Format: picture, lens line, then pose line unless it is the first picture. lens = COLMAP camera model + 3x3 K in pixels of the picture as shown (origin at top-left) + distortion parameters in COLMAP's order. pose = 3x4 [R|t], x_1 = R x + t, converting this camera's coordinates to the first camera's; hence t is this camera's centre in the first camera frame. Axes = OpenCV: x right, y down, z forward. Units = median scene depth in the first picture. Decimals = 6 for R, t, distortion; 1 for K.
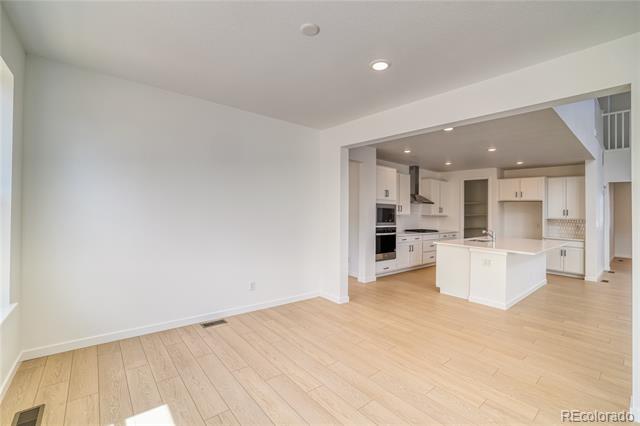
lens RADIAL K [[266.5, 0, 332.9], [0, 266.5, 207.5], [0, 0, 1]] dist [-0.018040, -0.000008]
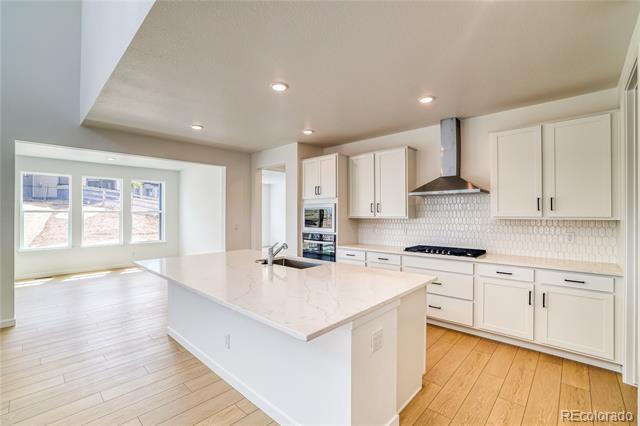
lens RADIAL K [[283.8, 0, 320.0], [0, 283.8, 213.0], [0, 0, 1]] dist [-0.022505, -0.000096]
pose [[0.090299, -0.022683, -0.995656, 0.862552], [0.026698, 0.999436, -0.020348, 0.025684], [0.995557, -0.024745, 0.090854, 0.766217]]
